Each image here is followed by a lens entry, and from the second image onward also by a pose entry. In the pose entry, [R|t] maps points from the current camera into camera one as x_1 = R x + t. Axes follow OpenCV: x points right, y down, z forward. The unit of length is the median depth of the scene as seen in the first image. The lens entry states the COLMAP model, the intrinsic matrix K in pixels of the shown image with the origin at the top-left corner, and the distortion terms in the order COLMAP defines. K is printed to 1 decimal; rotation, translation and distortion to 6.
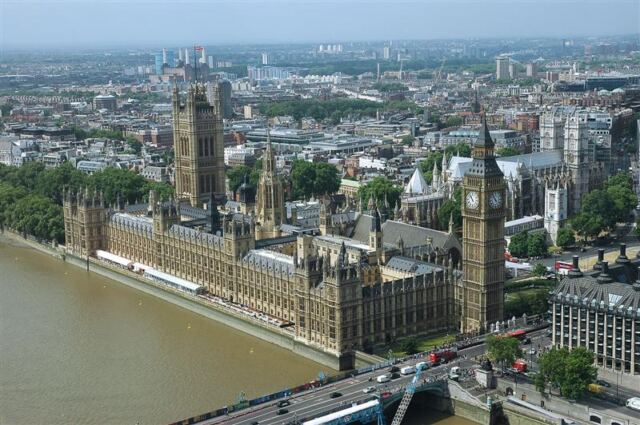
lens RADIAL K [[1025.9, 0, 320.0], [0, 1025.9, 212.5], [0, 0, 1]] dist [0.078110, 0.191483]
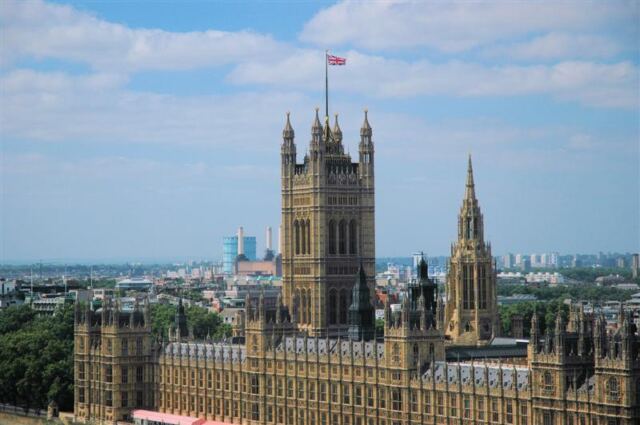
lens RADIAL K [[1877.3, 0, 330.4], [0, 1877.3, 211.7], [0, 0, 1]] dist [0.369907, 0.815685]
pose [[0.995338, 0.009282, -0.095998, -0.024722], [-0.027571, 0.981203, -0.190997, 0.115054], [0.092421, 0.192754, 0.976885, 0.048133]]
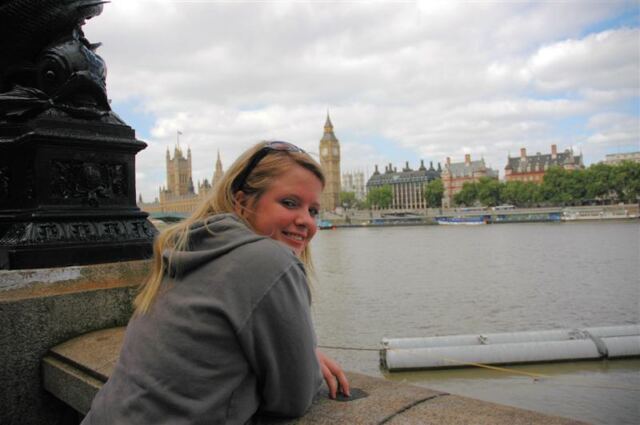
lens RADIAL K [[492.0, 0, 320.0], [0, 492.0, 212.5], [0, 0, 1]] dist [-0.172408, 0.153448]
pose [[0.979467, -0.020107, 0.200597, -0.042616], [0.056548, 0.982471, -0.177633, 0.194986], [-0.193509, 0.185330, 0.963435, 0.049134]]
